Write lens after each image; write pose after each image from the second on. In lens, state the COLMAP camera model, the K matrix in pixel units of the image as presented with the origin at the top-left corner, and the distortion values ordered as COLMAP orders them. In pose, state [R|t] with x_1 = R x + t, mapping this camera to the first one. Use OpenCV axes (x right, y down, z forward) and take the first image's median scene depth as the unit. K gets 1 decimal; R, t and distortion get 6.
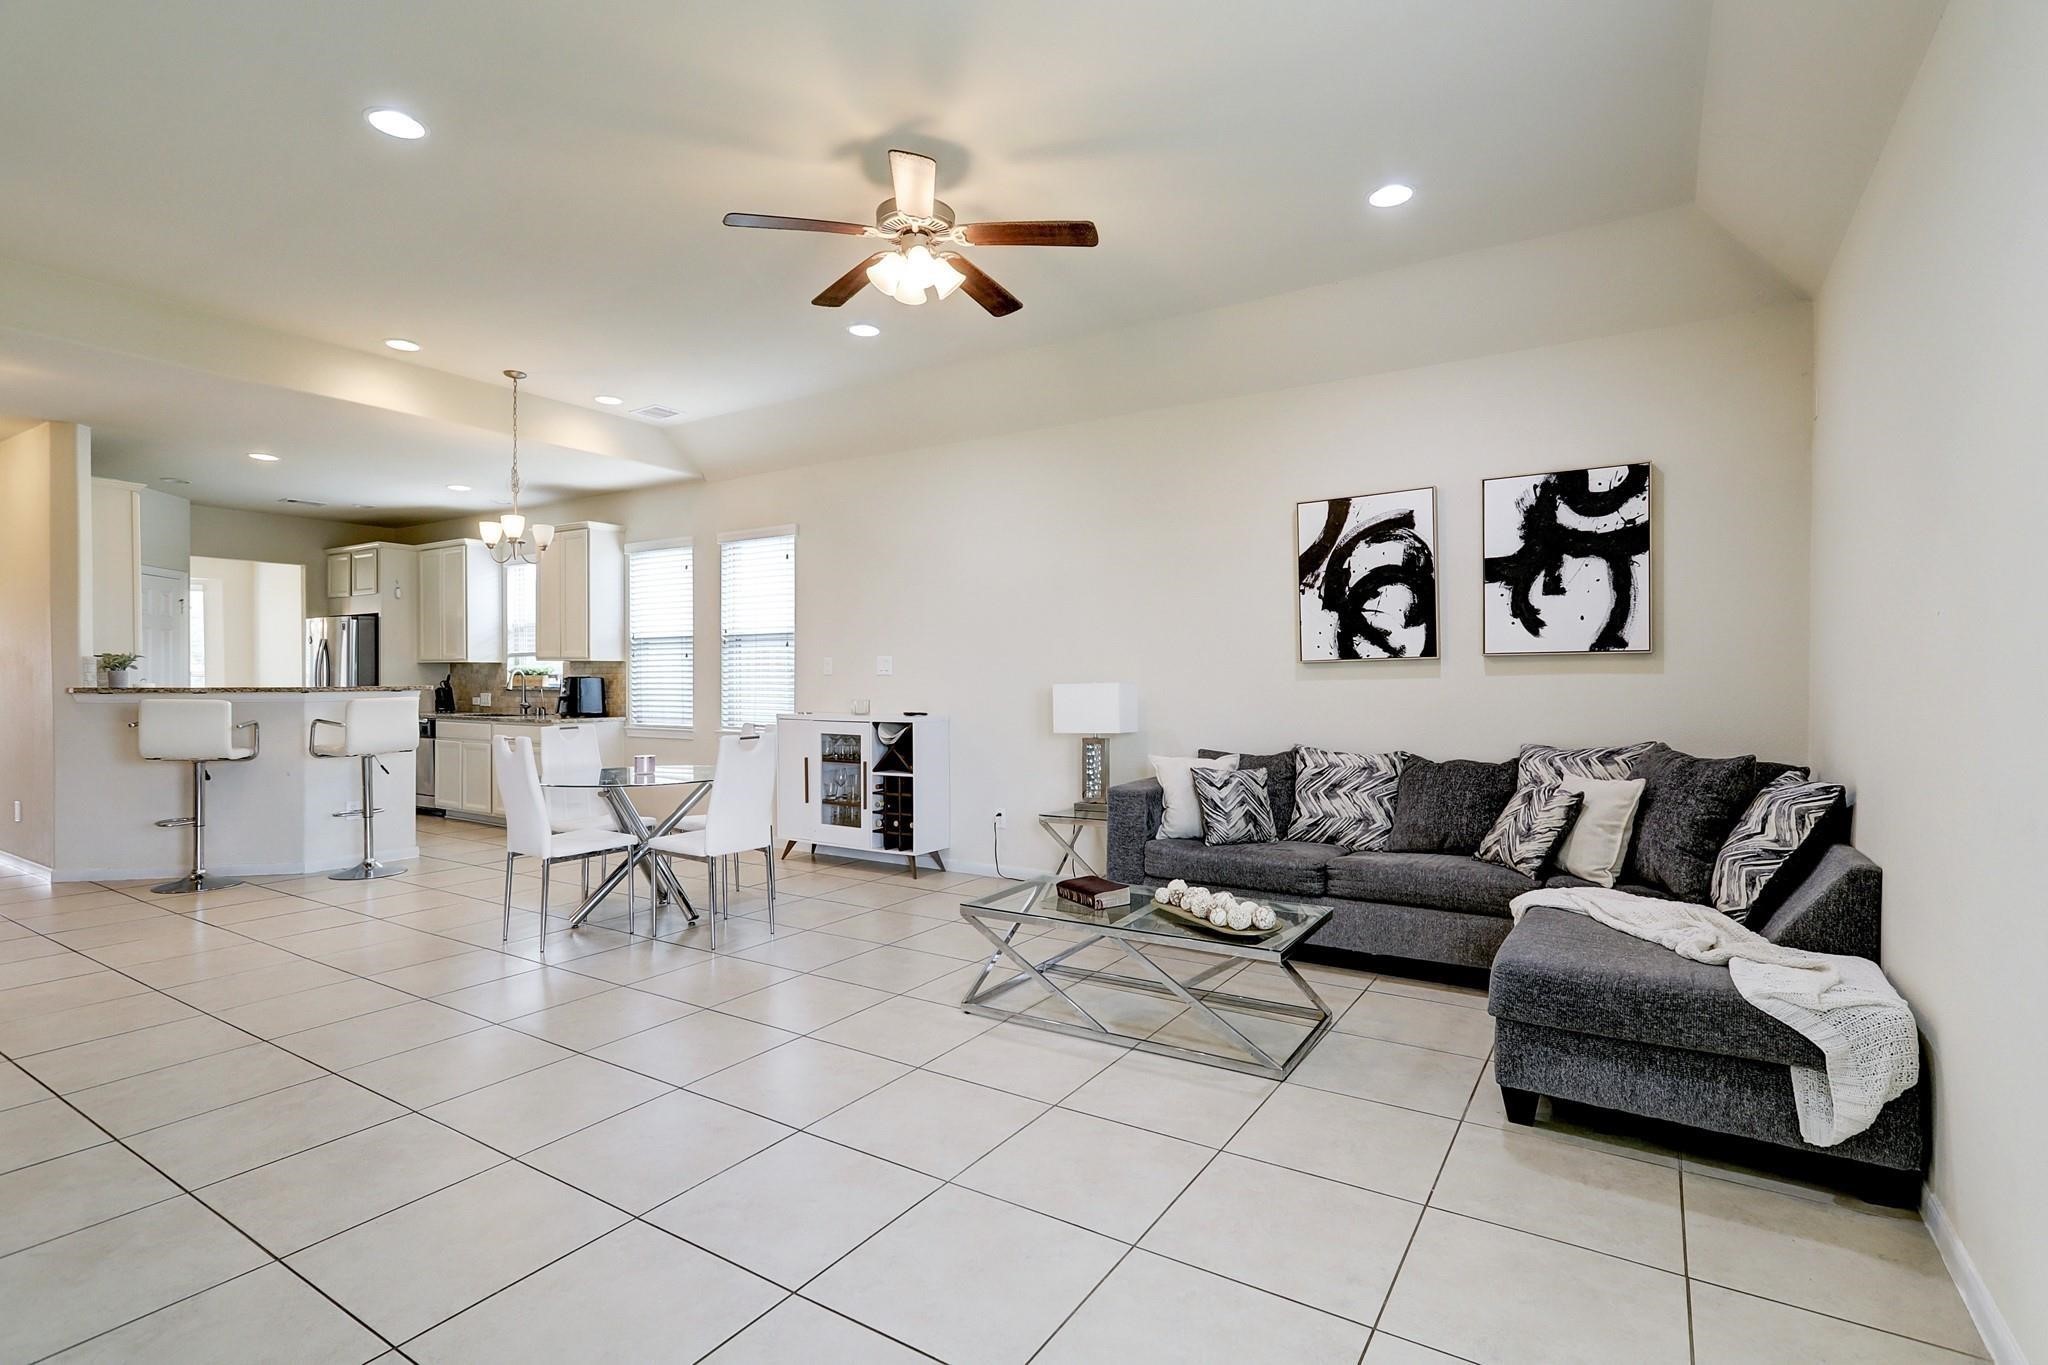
lens RADIAL K [[983.9, 0, 1037.4], [0, 983.9, 695.2], [0, 0, 1]] dist [0.000599, 0.000405]
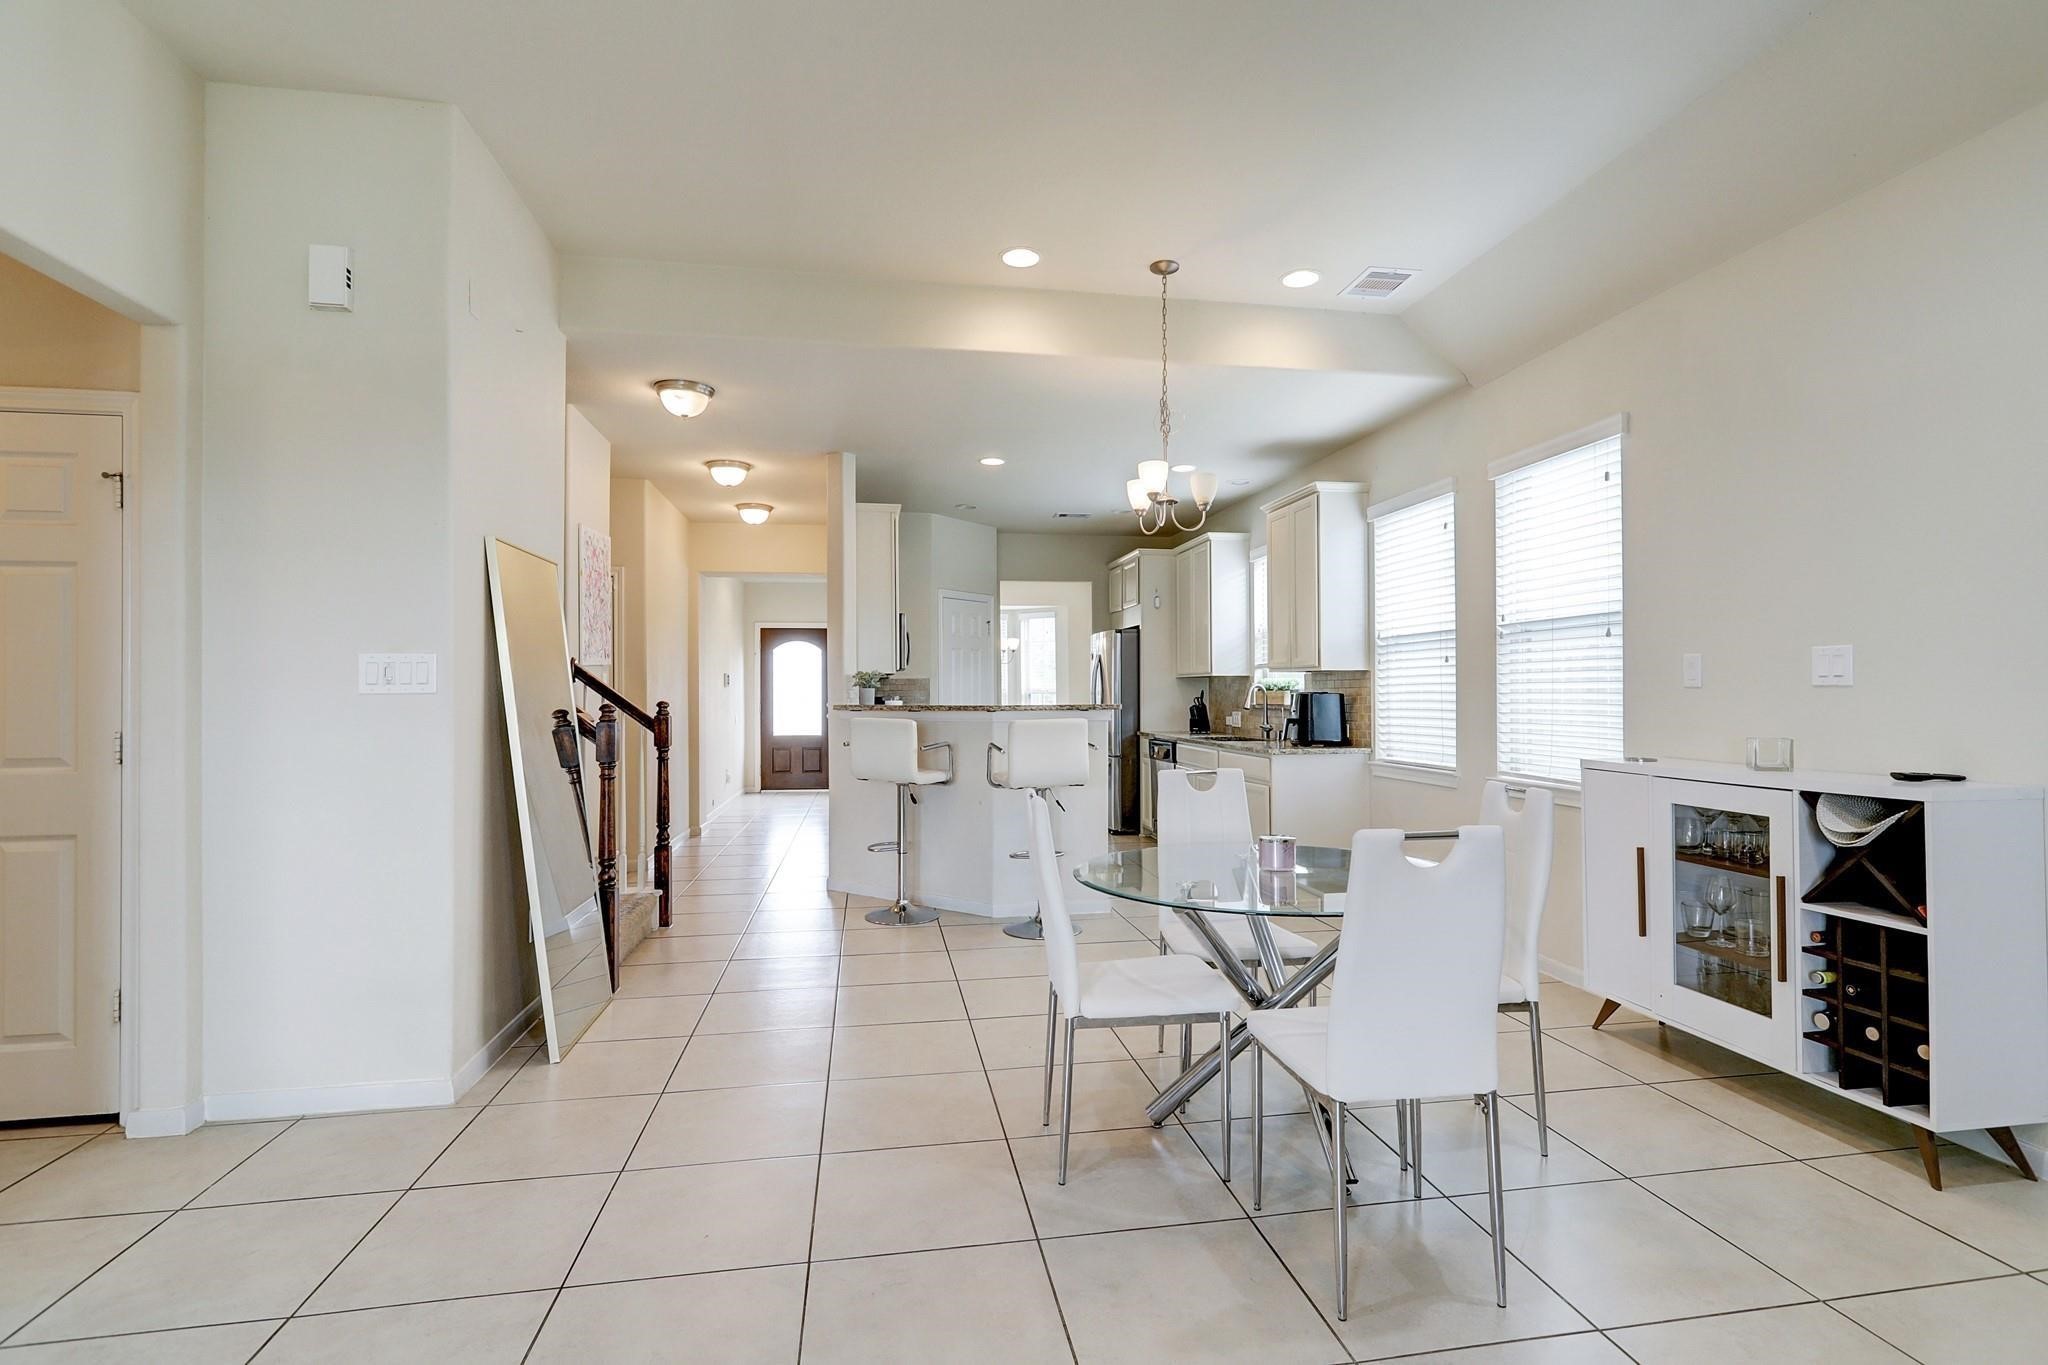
lens RADIAL K [[983.9, 0, 1030.5], [0, 983.9, 676.4], [0, 0, 1]] dist [0.000599, 0.000405]
pose [[0.671539, -0.016180, -0.740793, -0.071675], [-0.009652, 0.999486, -0.030580, -0.007791], [0.740906, 0.027685, 0.671037, 0.448634]]
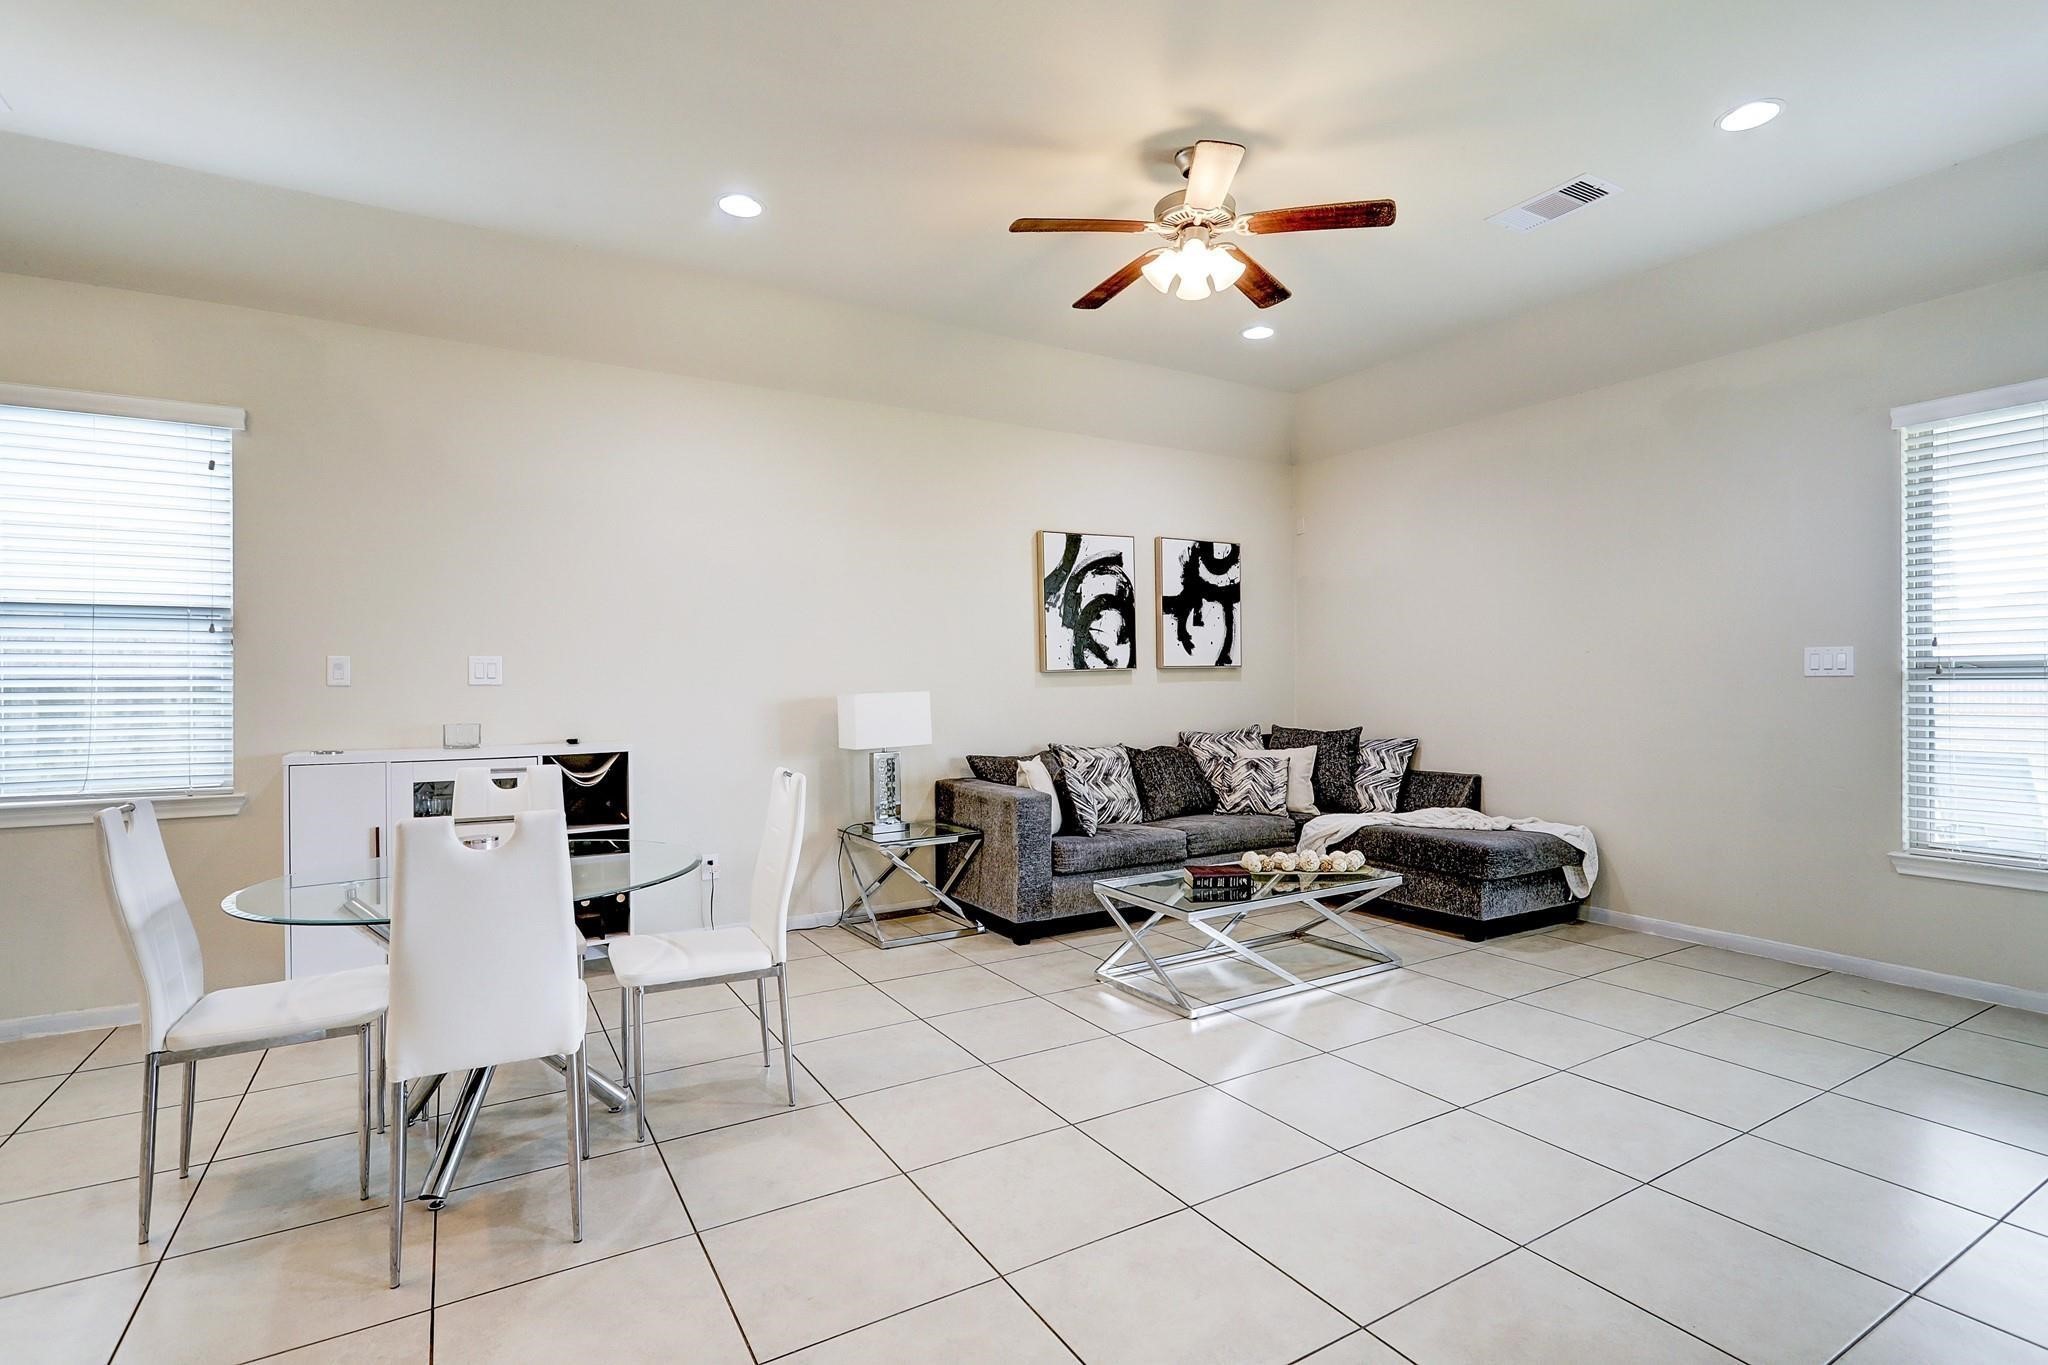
lens RADIAL K [[983.9, 0, 1039.7], [0, 983.9, 688.6], [0, 0, 1]] dist [0.000599, 0.000405]
pose [[0.445211, -0.003622, 0.895418, -0.630854], [0.025370, 0.999641, -0.008571, -0.003505], [-0.895066, 0.026533, 0.445143, 0.420831]]
